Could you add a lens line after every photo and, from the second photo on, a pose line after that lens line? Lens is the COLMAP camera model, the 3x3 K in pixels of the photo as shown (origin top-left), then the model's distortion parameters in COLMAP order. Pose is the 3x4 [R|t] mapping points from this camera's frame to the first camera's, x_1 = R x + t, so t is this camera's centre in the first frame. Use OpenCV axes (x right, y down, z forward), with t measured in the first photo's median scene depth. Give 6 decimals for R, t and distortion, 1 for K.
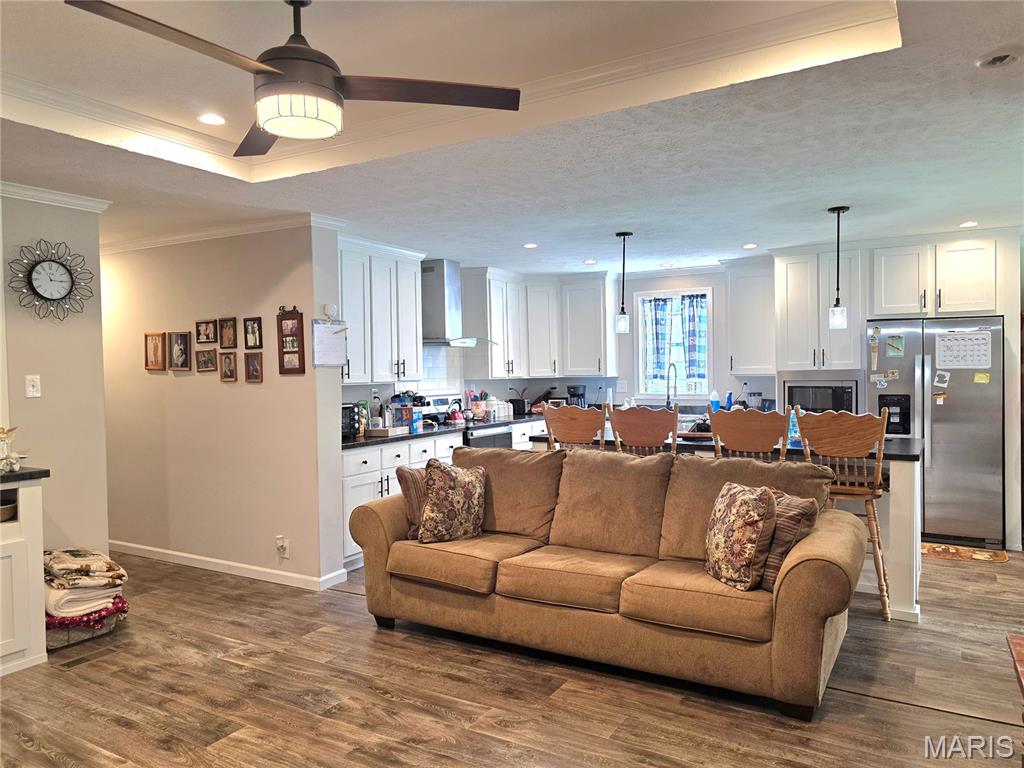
lens RADIAL K [[715.2, 0, 512.0], [0, 715.2, 384.0], [0, 0, 1]] dist [0.033707, -0.002041]
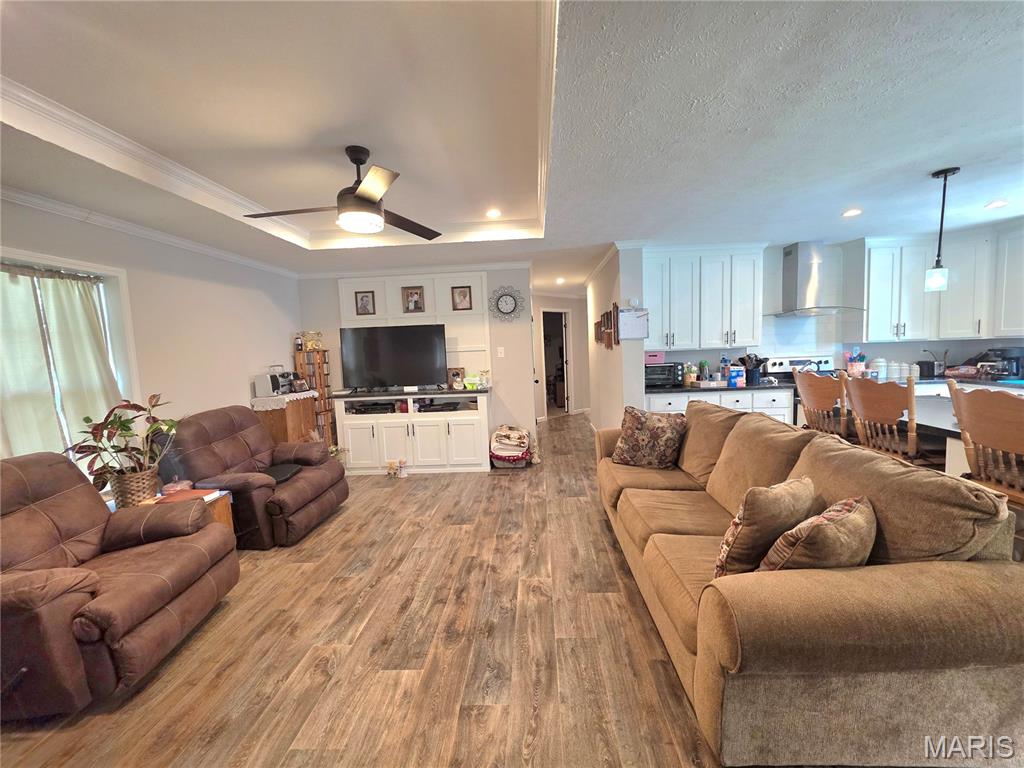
lens RADIAL K [[408.2, 0, 516.5], [0, 408.2, 382.8], [0, 0, 1]] dist [0.003575, -0.000081]
pose [[0.475785, 0.072876, -0.876537, 0.466628], [0.014634, 0.995768, 0.090732, -0.017057], [0.879440, -0.055997, 0.472705, 0.413157]]
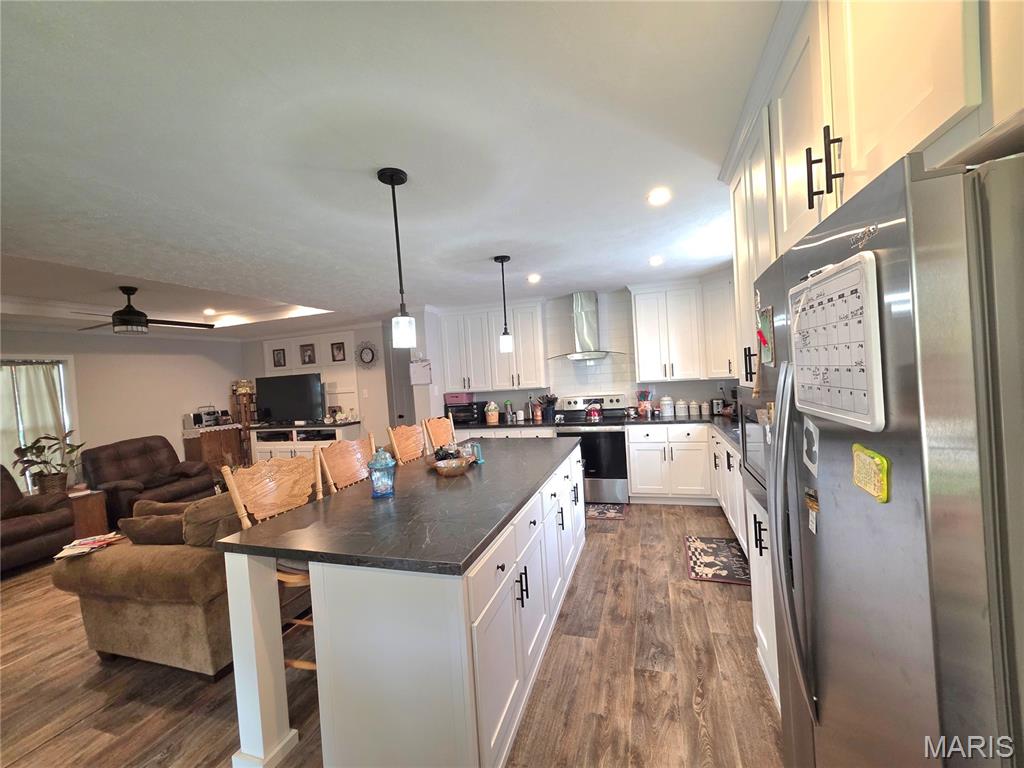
lens RADIAL K [[408.2, 0, 516.5], [0, 408.2, 382.8], [0, 0, 1]] dist [0.003575, -0.000081]
pose [[0.227961, 0.018755, -0.973490, 0.978420], [0.042148, 0.998687, 0.029111, -0.058535], [0.972758, -0.047667, 0.226871, 1.156167]]
